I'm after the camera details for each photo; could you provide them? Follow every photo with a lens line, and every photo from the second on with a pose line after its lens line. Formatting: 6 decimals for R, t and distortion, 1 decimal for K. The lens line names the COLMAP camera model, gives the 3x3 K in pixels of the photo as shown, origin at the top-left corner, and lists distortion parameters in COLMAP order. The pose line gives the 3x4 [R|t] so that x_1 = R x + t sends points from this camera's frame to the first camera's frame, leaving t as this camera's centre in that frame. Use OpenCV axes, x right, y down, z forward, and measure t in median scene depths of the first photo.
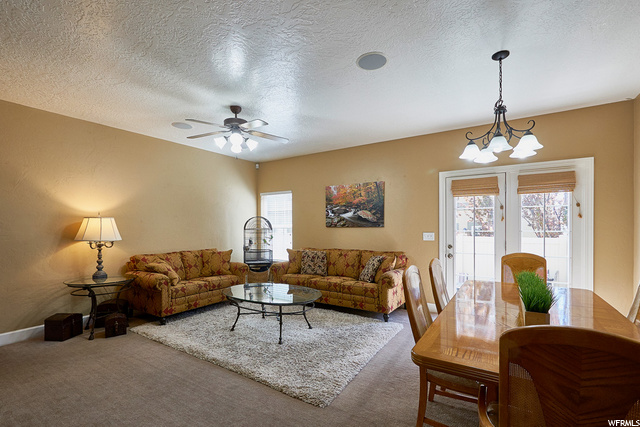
lens RADIAL K [[290.1, 0, 321.4], [0, 290.1, 226.9], [0, 0, 1]] dist [-0.010759, -0.000252]
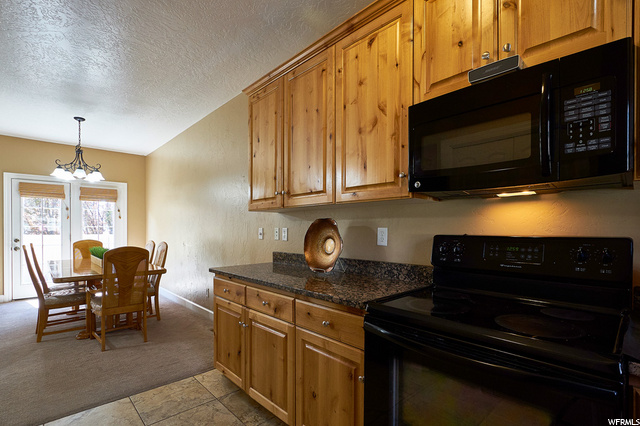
lens RADIAL K [[300.1, 0, 318.4], [0, 300.1, 229.4], [0, 0, 1]] dist [-0.003983, -0.000368]
pose [[0.237079, 0.001240, 0.971490, -0.366655], [0.000355, 0.999999, -0.001363, 0.024282], [-0.971490, 0.000668, 0.237078, -0.378052]]
